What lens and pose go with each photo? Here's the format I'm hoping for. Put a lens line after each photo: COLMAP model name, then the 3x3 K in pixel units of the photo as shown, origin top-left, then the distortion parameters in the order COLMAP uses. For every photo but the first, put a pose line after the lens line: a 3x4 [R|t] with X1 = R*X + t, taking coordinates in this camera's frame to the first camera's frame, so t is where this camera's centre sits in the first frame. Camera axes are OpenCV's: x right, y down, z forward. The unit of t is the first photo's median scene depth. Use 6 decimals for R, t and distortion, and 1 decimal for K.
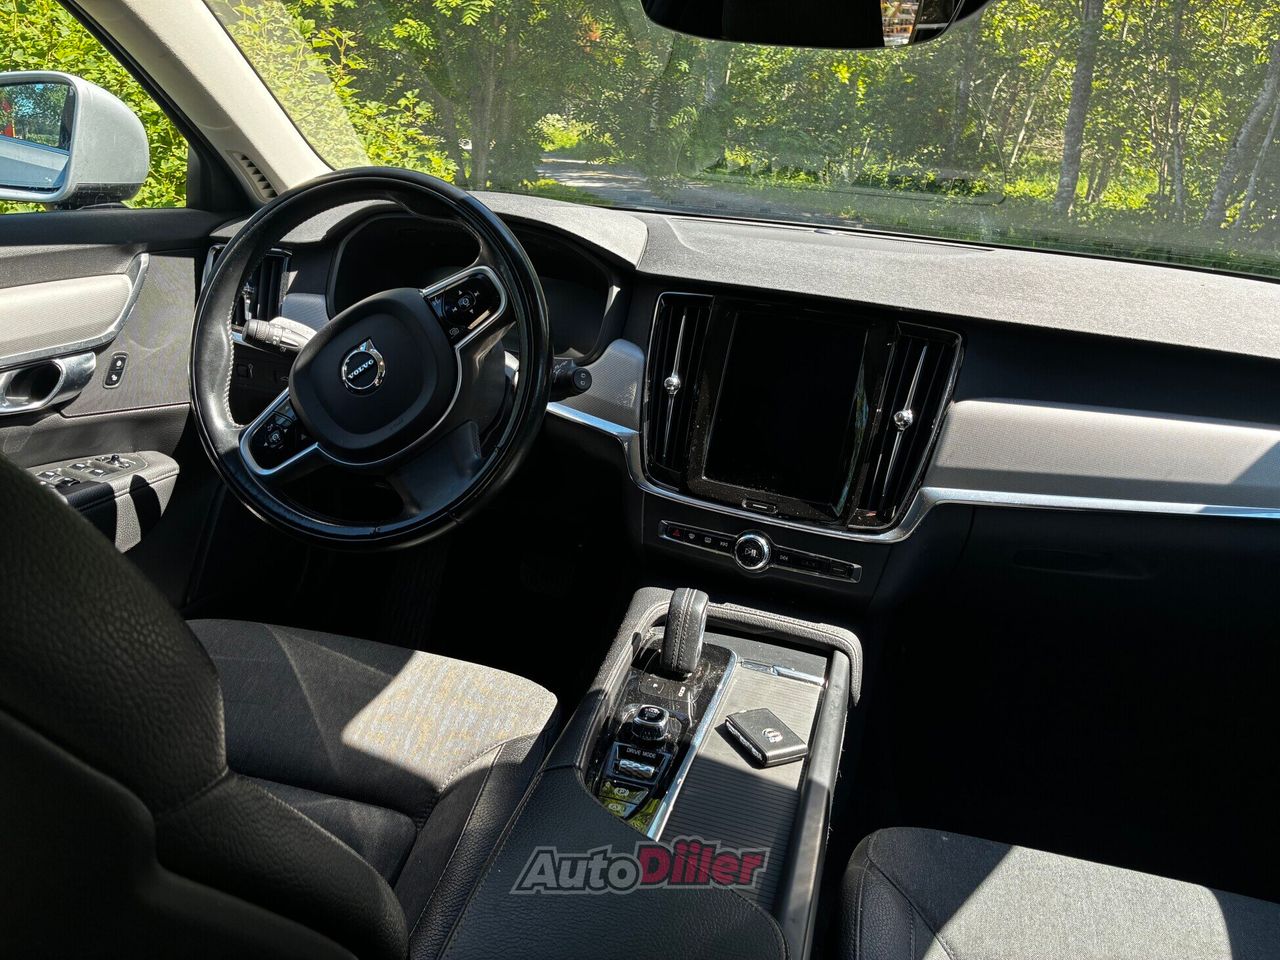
lens RADIAL K [[962.0, 0, 628.3], [0, 962.0, 469.5], [0, 0, 1]] dist [0.026739, -0.040307]
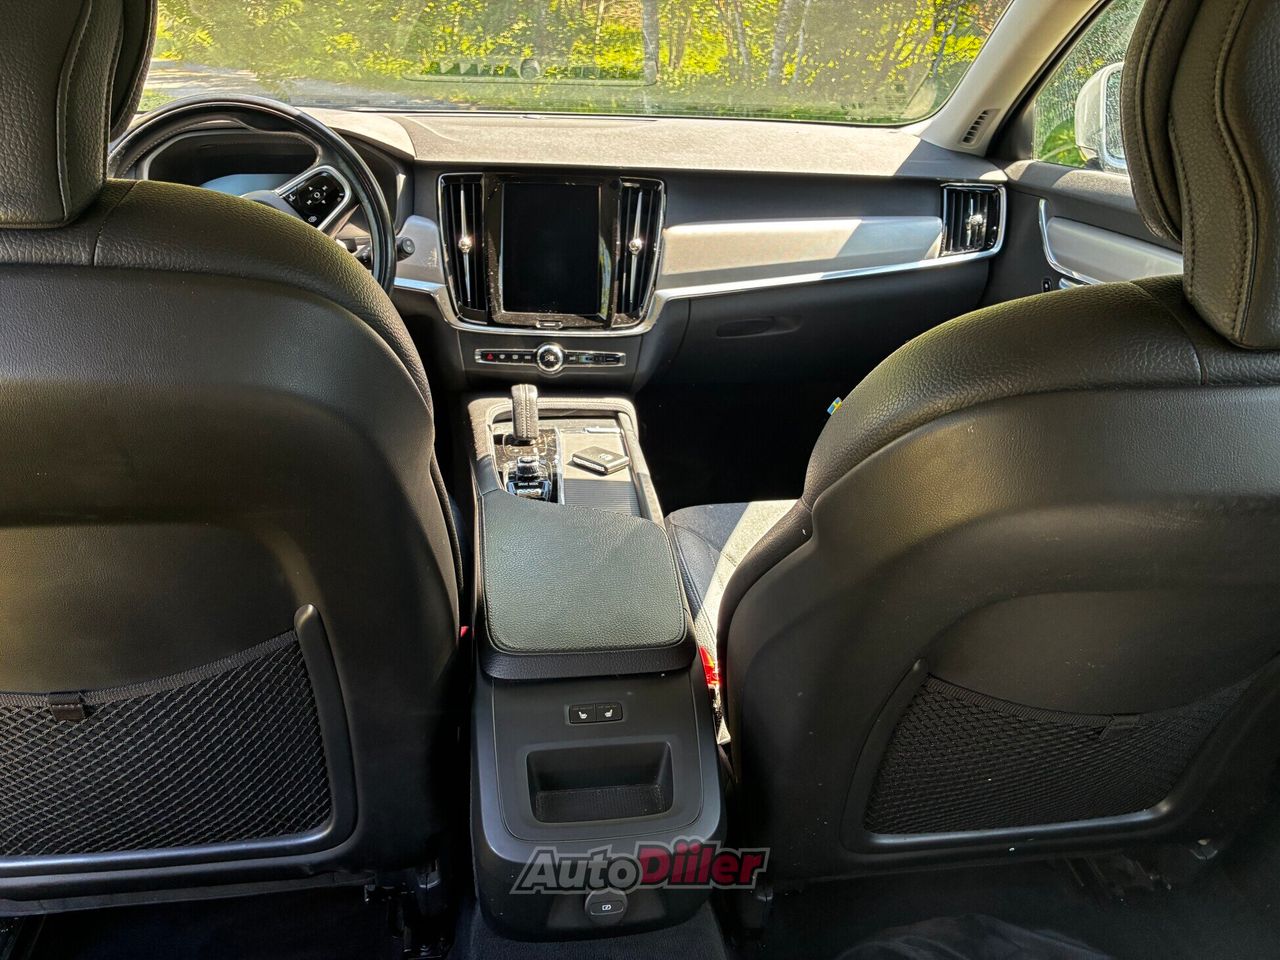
lens RADIAL K [[962.0, 0, 642.2], [0, 962.0, 474.4], [0, 0, 1]] dist [0.026739, -0.040307]
pose [[0.916576, -0.210689, 0.339852, -0.263406], [0.171134, 0.974844, 0.142801, 0.075479], [-0.361389, -0.072728, 0.929574, -0.363759]]
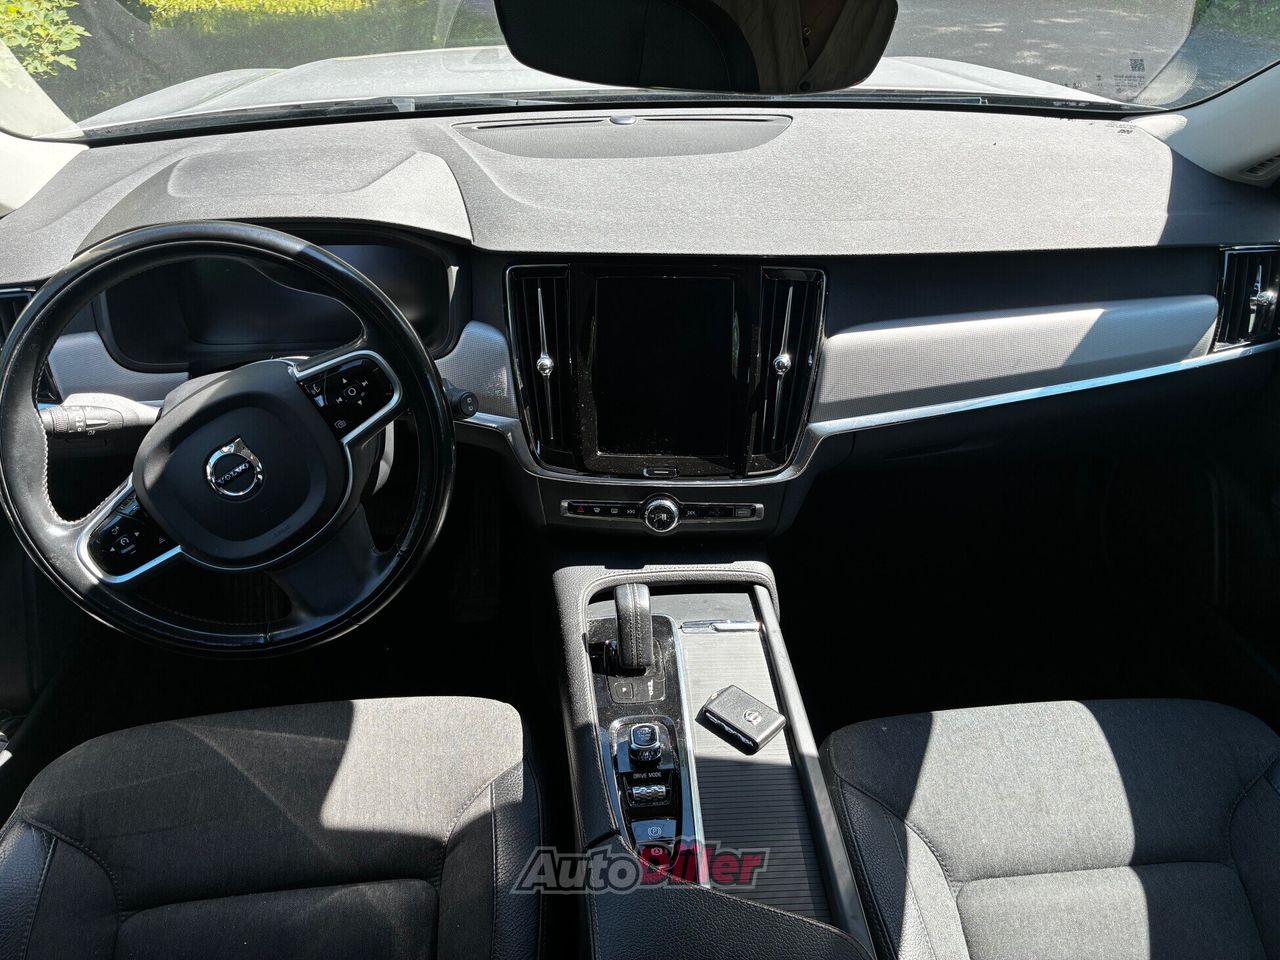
lens RADIAL K [[962.0, 0, 638.3], [0, 962.0, 468.3], [0, 0, 1]] dist [0.026739, -0.040307]
pose [[0.934594, -0.258295, 0.244576, -0.134958], [0.183921, 0.939407, 0.289288, -0.267892], [-0.304478, -0.225384, 0.925470, 0.073282]]
